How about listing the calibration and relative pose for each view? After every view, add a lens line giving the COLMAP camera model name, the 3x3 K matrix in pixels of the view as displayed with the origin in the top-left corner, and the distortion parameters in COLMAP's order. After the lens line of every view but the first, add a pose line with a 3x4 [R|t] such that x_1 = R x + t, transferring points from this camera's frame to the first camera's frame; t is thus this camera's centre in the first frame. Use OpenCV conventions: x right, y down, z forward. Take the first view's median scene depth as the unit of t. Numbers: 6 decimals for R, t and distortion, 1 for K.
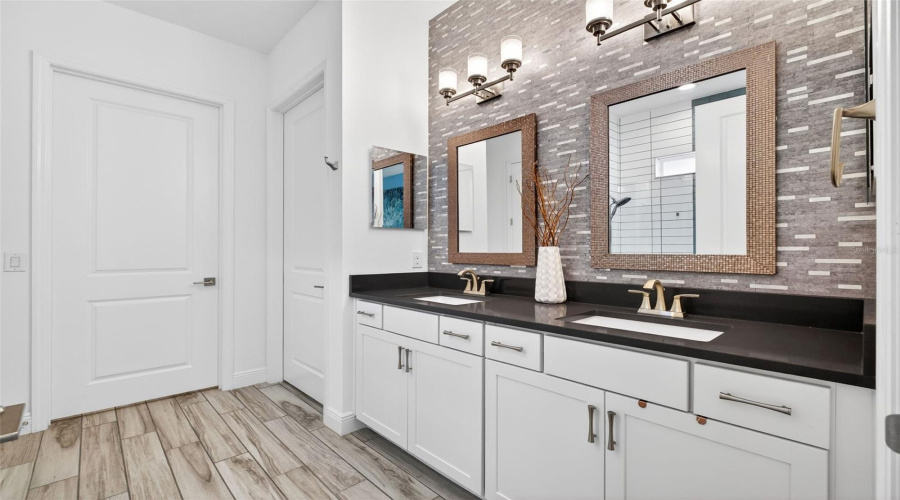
lens RADIAL K [[391.0, 0, 447.4], [0, 391.0, 248.7], [0, 0, 1]] dist [-0.000616, 0.000166]
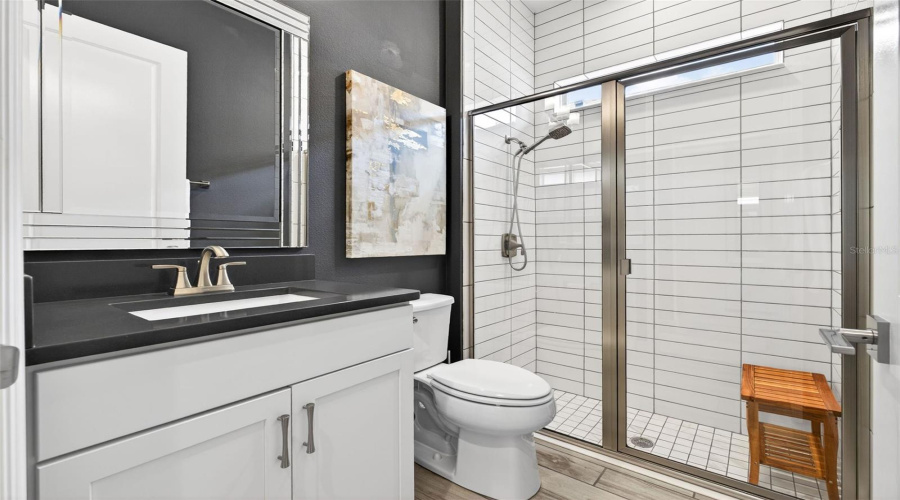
lens RADIAL K [[391.0, 0, 447.4], [0, 391.0, 248.7], [0, 0, 1]] dist [-0.000616, 0.000166]
pose [[-0.160356, -0.050866, 0.985748, -0.333073], [-0.028039, 0.998503, 0.046963, 0.030992], [-0.986661, -0.020109, -0.161543, 0.672406]]
